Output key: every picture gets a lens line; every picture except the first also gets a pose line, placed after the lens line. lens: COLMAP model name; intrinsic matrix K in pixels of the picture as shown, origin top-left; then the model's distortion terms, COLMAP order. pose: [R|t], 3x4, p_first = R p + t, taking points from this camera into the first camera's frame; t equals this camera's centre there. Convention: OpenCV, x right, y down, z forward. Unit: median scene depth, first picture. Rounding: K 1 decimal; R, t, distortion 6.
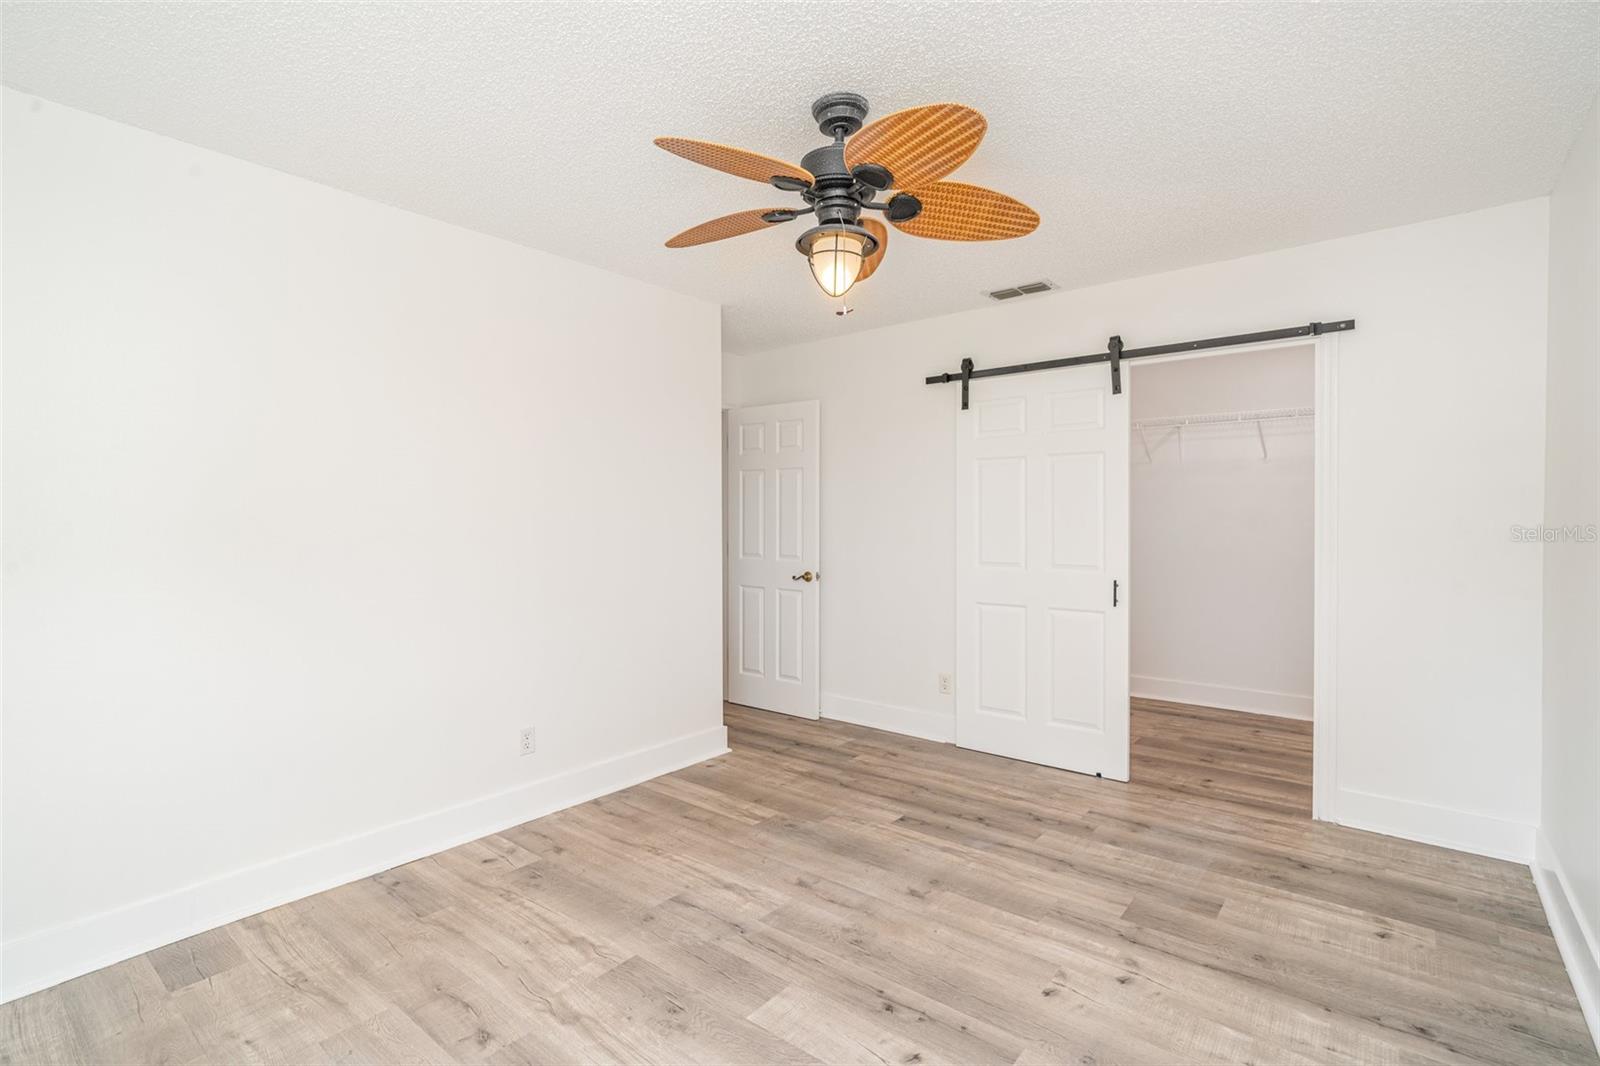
lens RADIAL K [[743.4, 0, 801.6], [0, 743.4, 525.4], [0, 0, 1]] dist [0.000789, 0.000838]
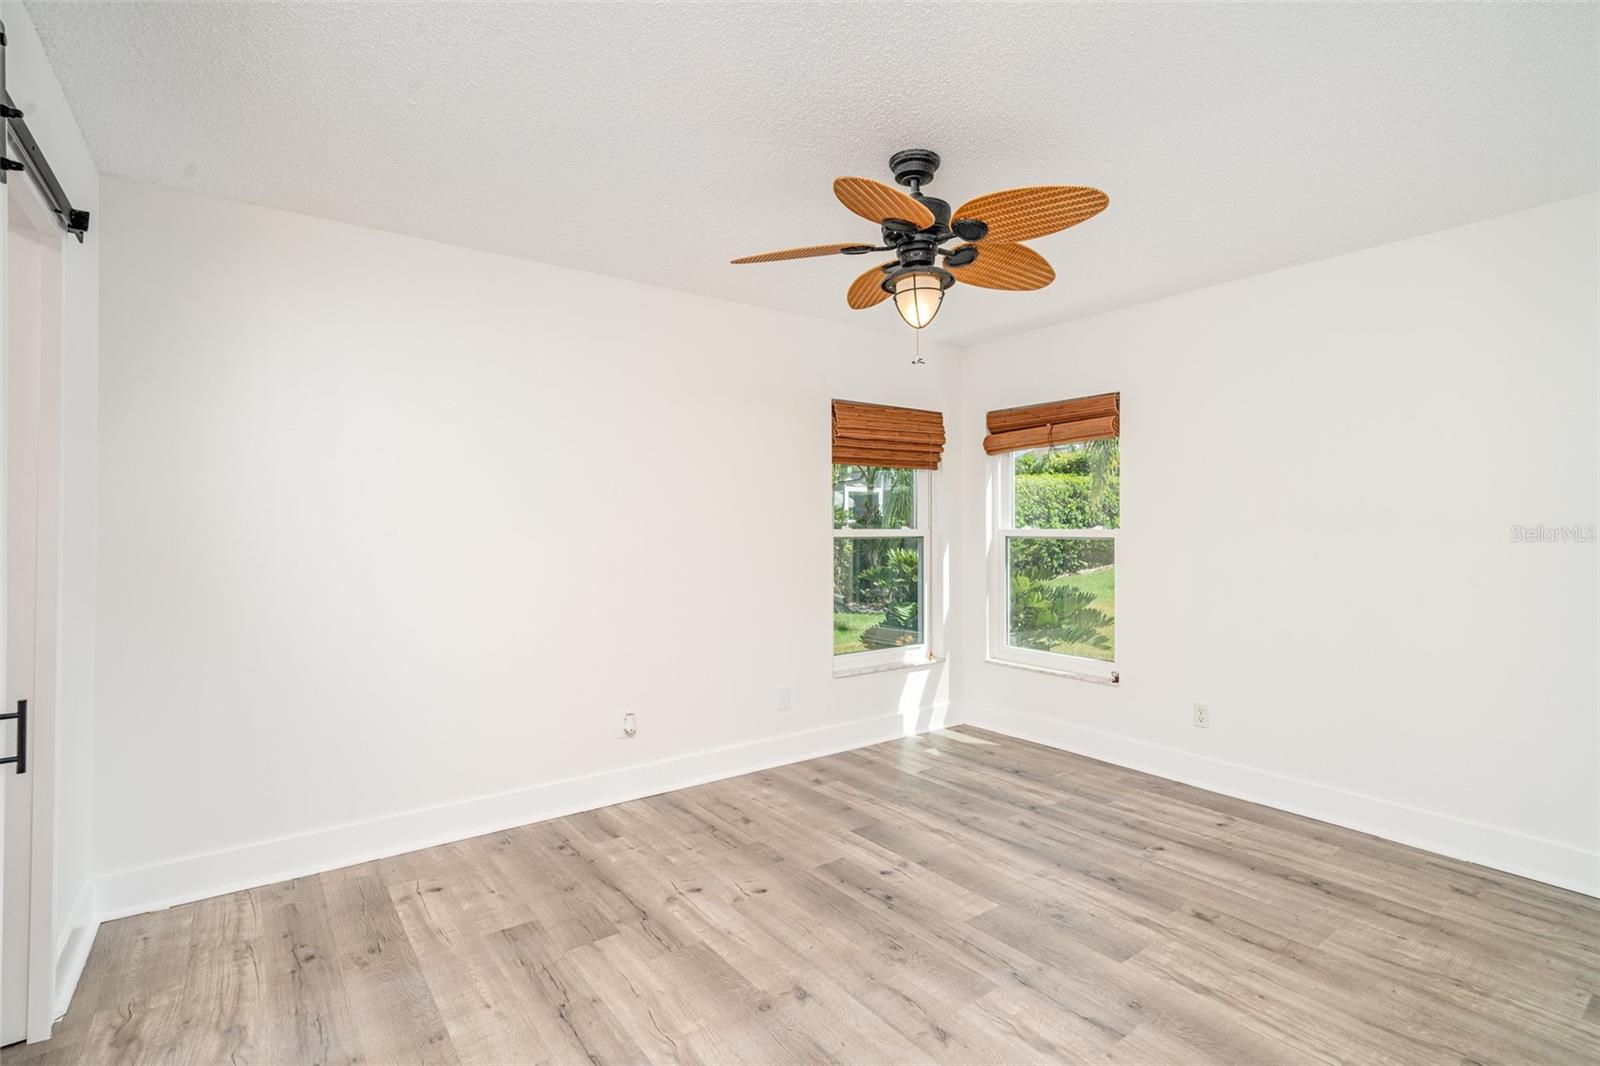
lens RADIAL K [[743.4, 0, 801.6], [0, 743.4, 525.4], [0, 0, 1]] dist [0.000789, 0.000838]
pose [[-0.968095, 0.002509, 0.250570, -0.055891], [0.004056, 0.999976, 0.005658, -0.017392], [-0.250549, 0.006494, -0.968082, 1.968859]]
